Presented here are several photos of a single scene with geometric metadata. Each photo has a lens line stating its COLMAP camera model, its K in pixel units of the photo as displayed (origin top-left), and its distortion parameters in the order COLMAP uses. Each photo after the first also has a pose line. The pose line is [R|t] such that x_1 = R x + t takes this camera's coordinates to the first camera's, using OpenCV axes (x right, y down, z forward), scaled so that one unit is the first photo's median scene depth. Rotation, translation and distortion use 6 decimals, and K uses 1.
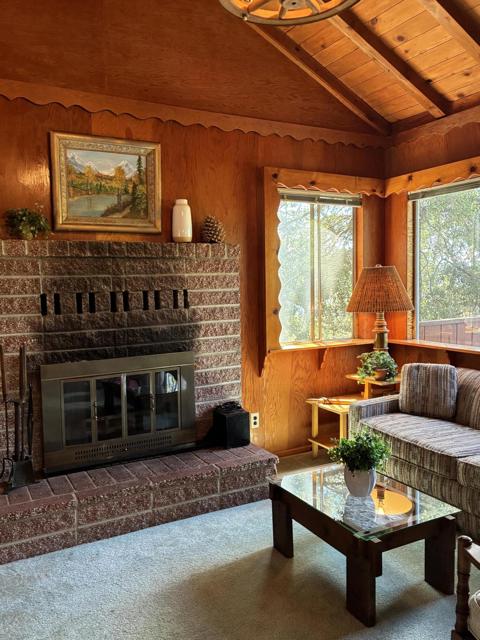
lens RADIAL K [[534.4, 0, 237.9], [0, 534.4, 316.5], [0, 0, 1]] dist [0.070993, -0.086377]
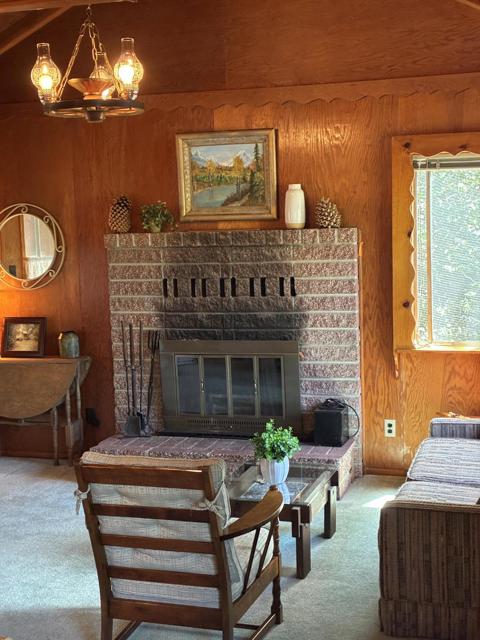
lens RADIAL K [[978.0, 0, 240.0], [0, 978.0, 320.0], [0, 0, 1]] dist [0.214525, -1.075671]
pose [[0.691141, 0.078422, -0.718452, 1.145234], [-0.030174, 0.996360, 0.079730, -0.114209], [0.722090, -0.033426, 0.690991, -0.307778]]
